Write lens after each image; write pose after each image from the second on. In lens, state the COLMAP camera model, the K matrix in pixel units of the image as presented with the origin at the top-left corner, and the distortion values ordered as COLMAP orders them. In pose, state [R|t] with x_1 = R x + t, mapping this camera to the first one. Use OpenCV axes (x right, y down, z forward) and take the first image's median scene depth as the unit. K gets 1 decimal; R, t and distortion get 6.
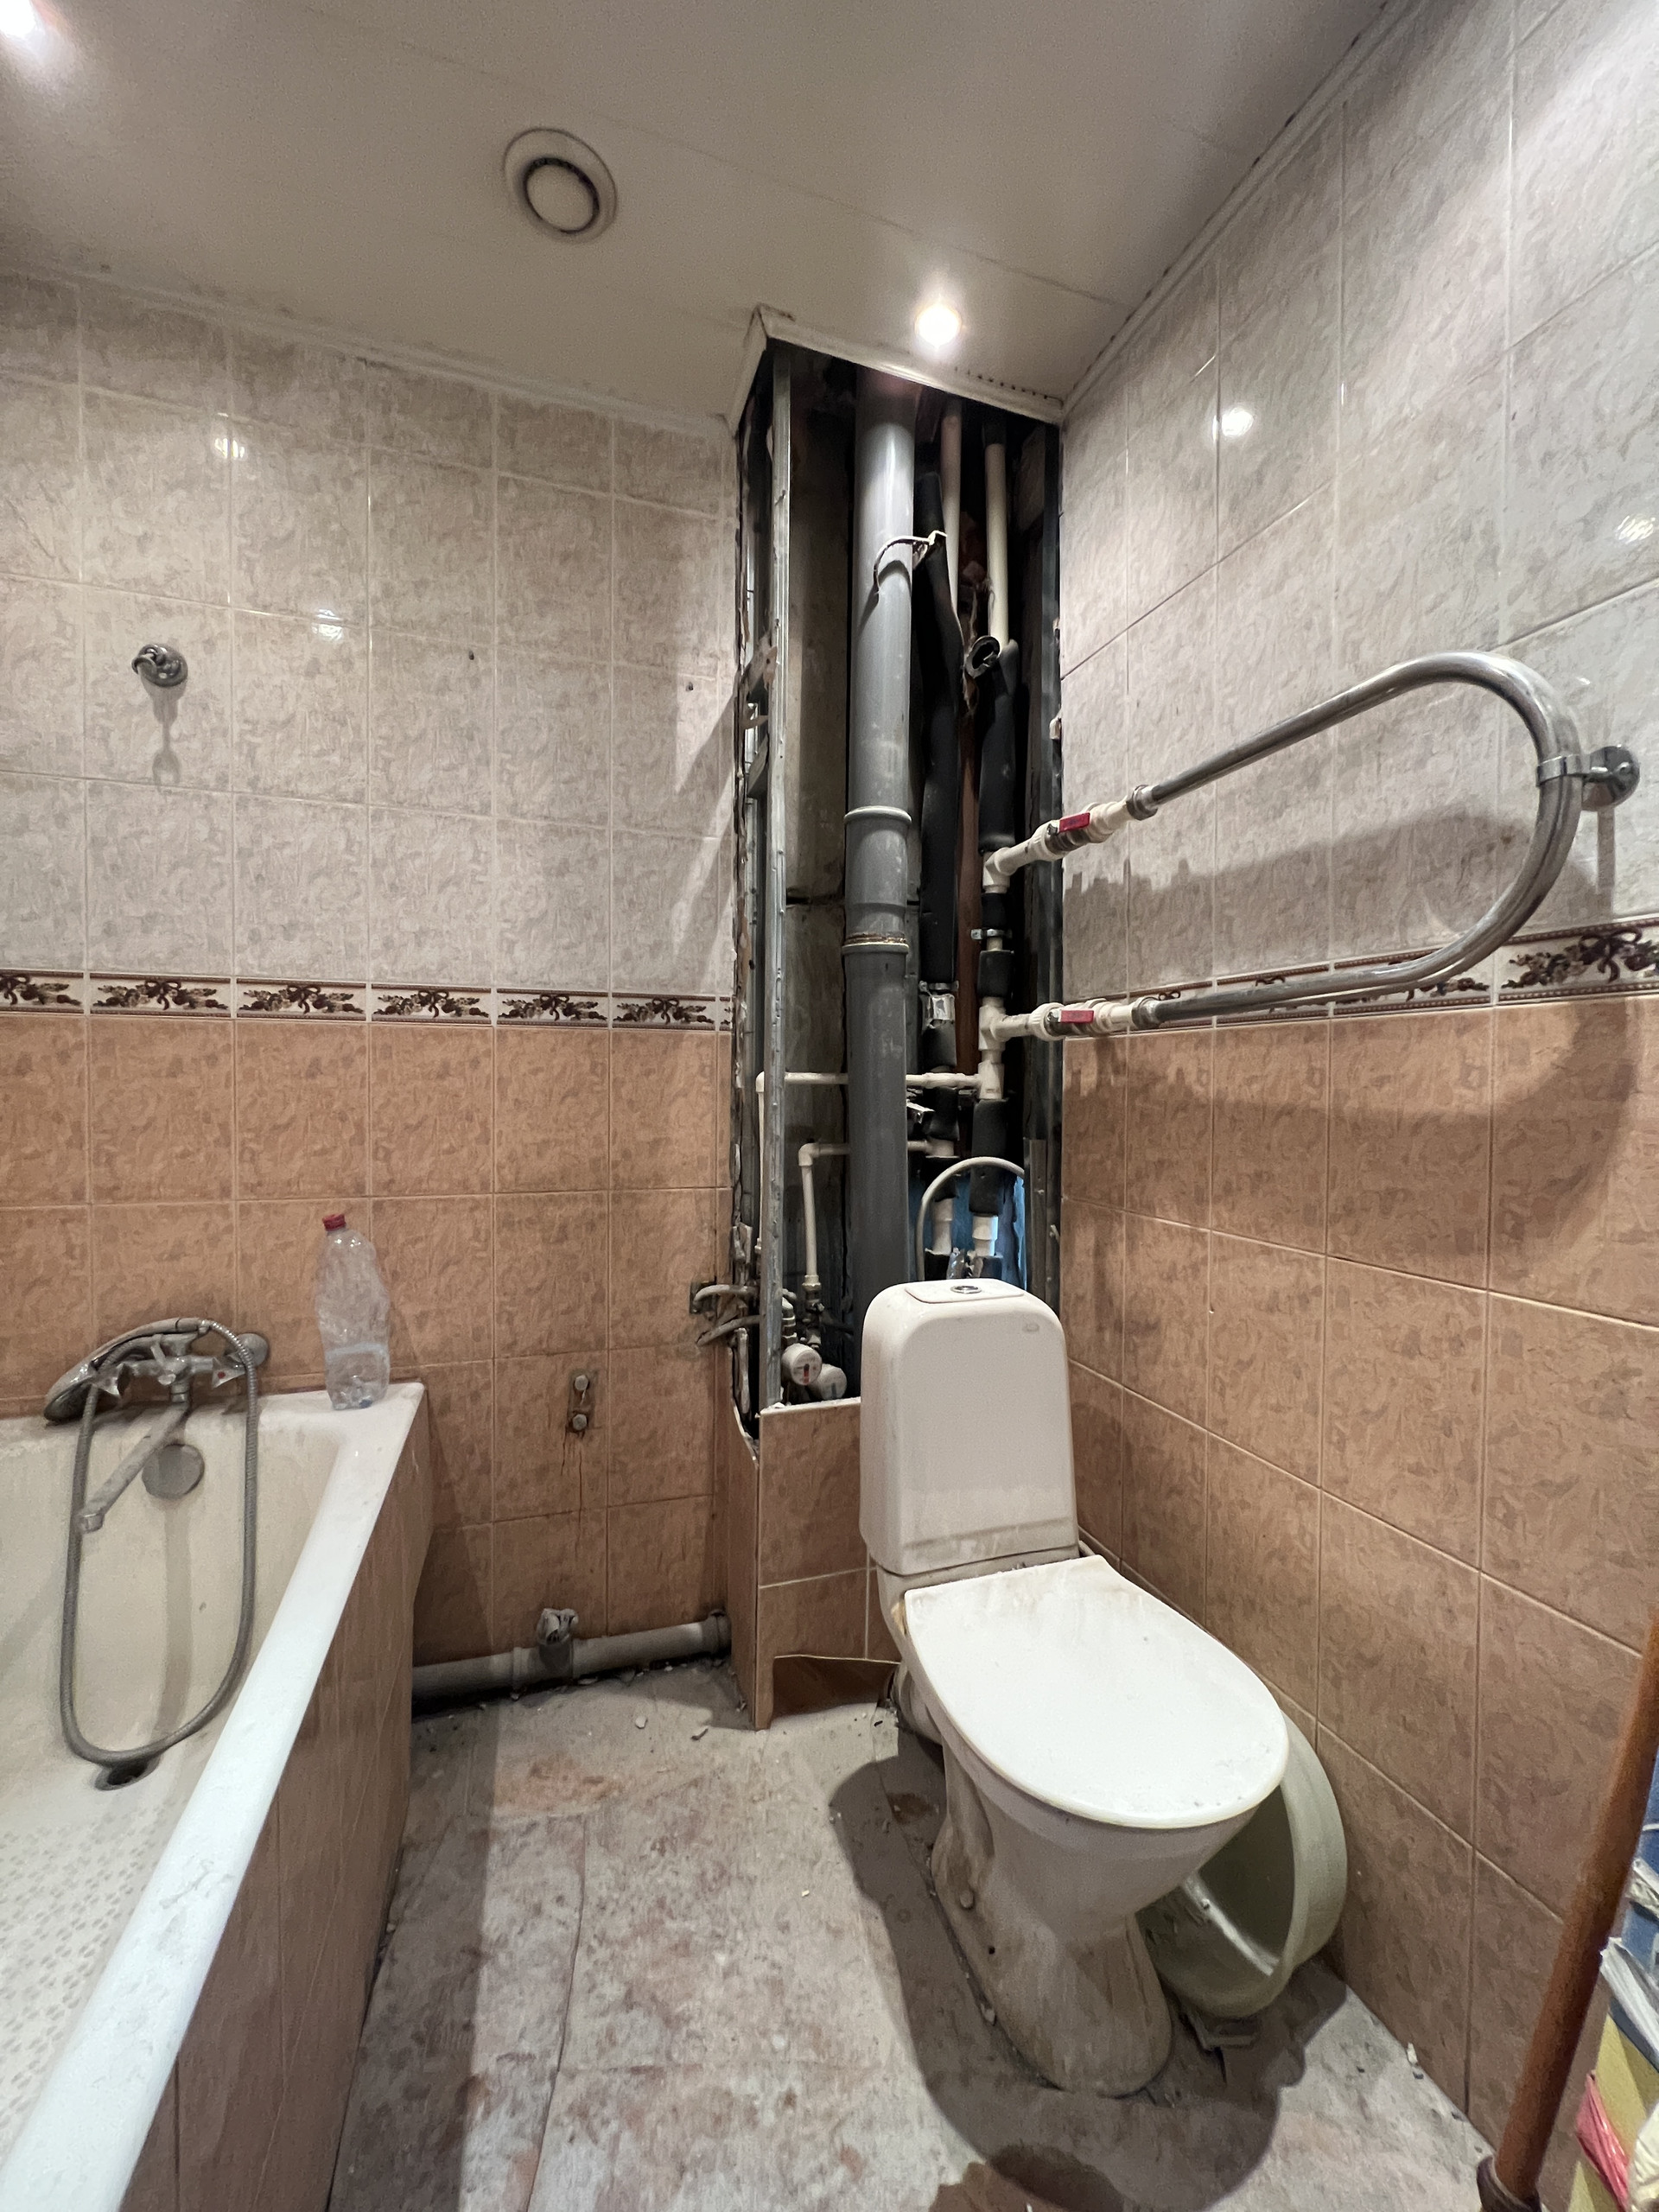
lens RADIAL K [[887.3, 0, 838.8], [0, 887.3, 1105.0], [0, 0, 1]] dist [-0.001802, 0.000041]
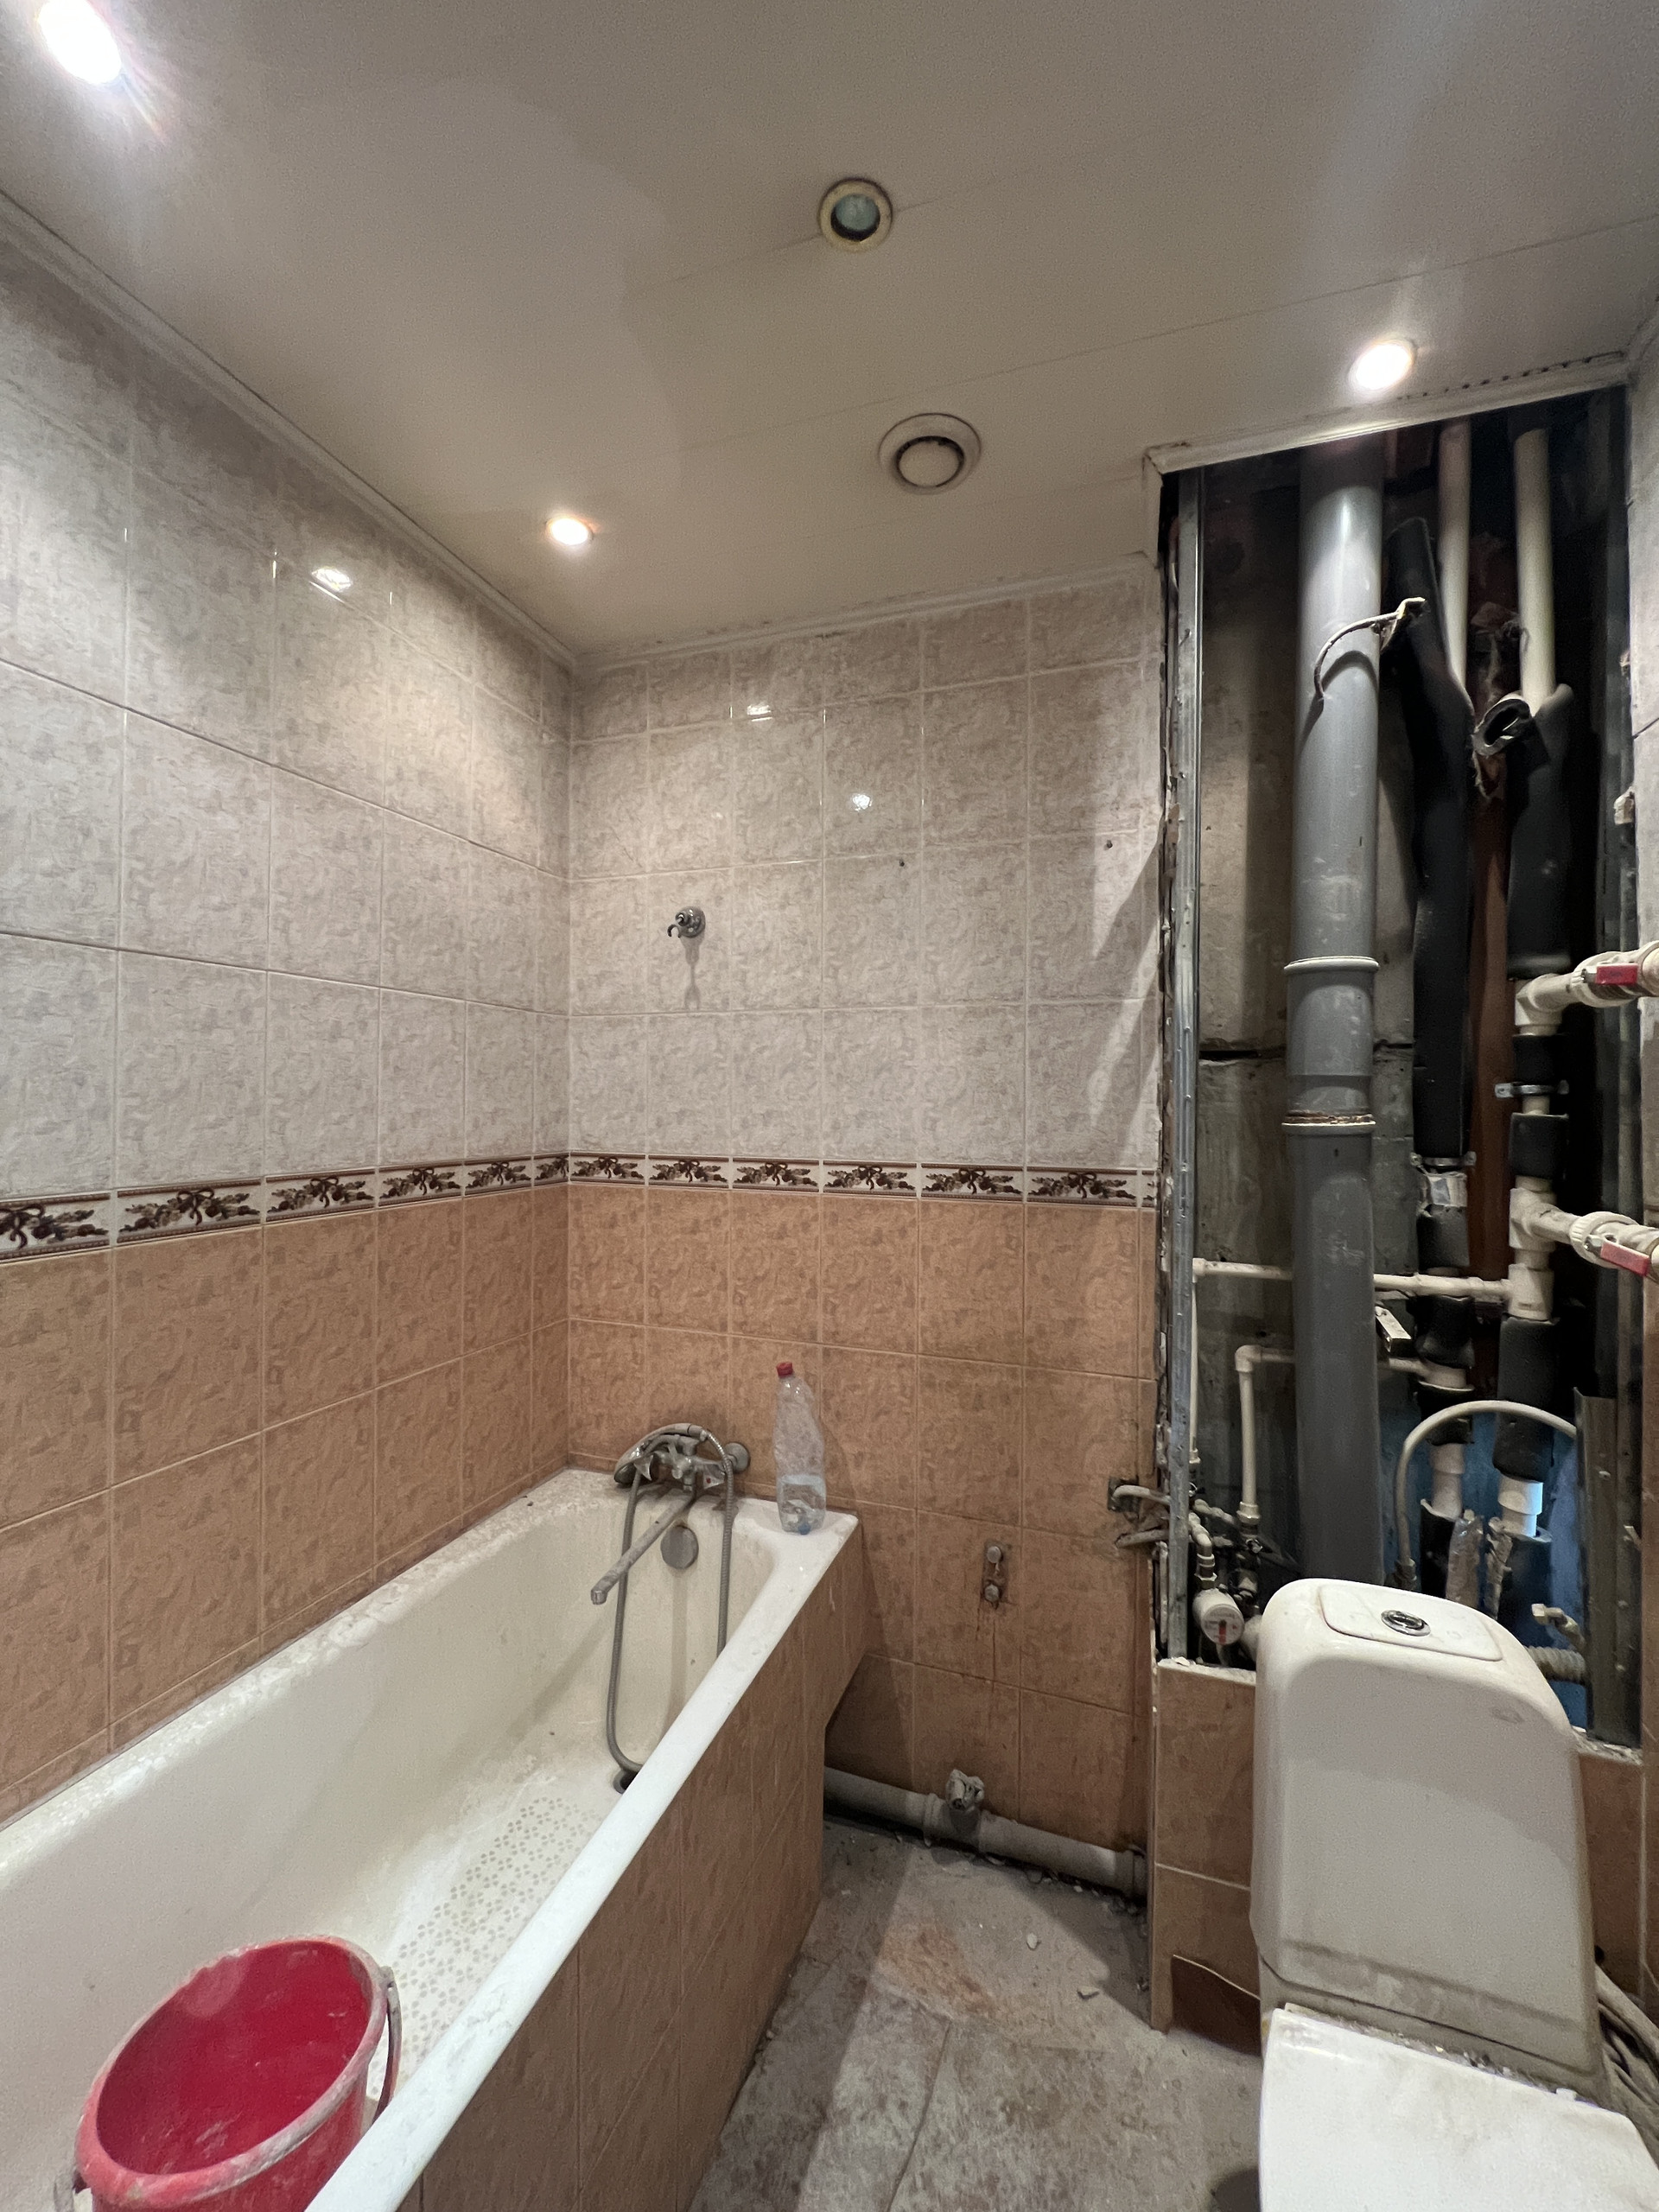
lens RADIAL K [[887.3, 0, 840.9], [0, 887.3, 1103.7], [0, 0, 1]] dist [-0.001802, 0.000041]
pose [[0.792739, -0.000015, -0.609561, 0.189176], [-0.015995, 0.999655, -0.020826, -0.177976], [0.609351, 0.026259, 0.792466, 0.088109]]
